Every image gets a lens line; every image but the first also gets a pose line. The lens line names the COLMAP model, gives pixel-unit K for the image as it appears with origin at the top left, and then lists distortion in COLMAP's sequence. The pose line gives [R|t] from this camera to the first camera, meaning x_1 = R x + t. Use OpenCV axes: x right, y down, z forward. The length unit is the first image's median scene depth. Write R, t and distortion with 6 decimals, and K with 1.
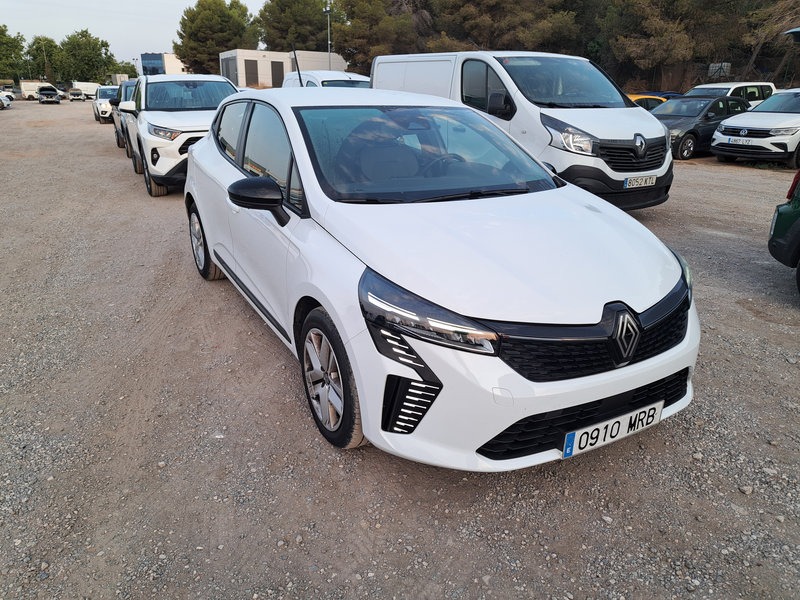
lens RADIAL K [[590.4, 0, 410.9], [0, 590.4, 300.6], [0, 0, 1]] dist [0.061744, -0.043247]
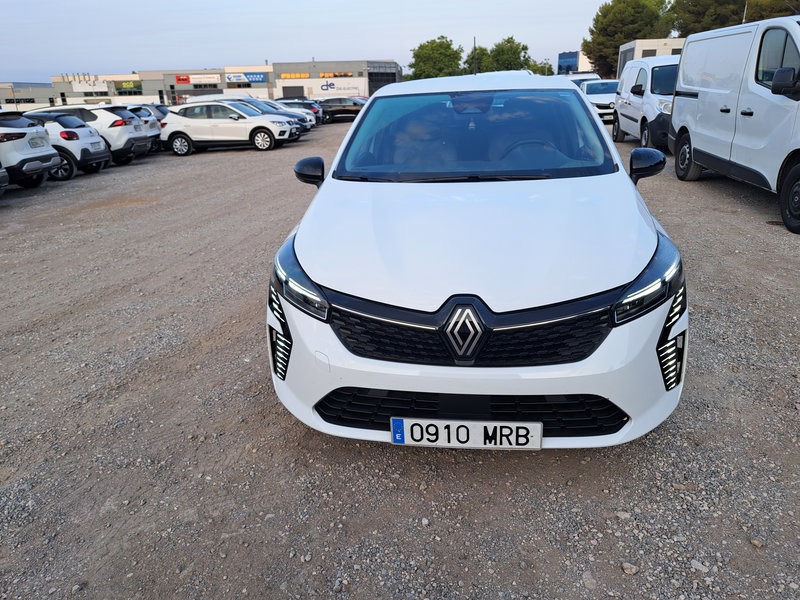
lens RADIAL K [[585.7, 0, 400.0], [0, 585.7, 300.0], [0, 0, 1]] dist [0.124312, -0.159702]
pose [[0.789558, 0.155705, -0.593594, 0.806149], [-0.152073, 0.986750, 0.056557, -0.025138], [0.594535, 0.045615, 0.802775, 0.212751]]
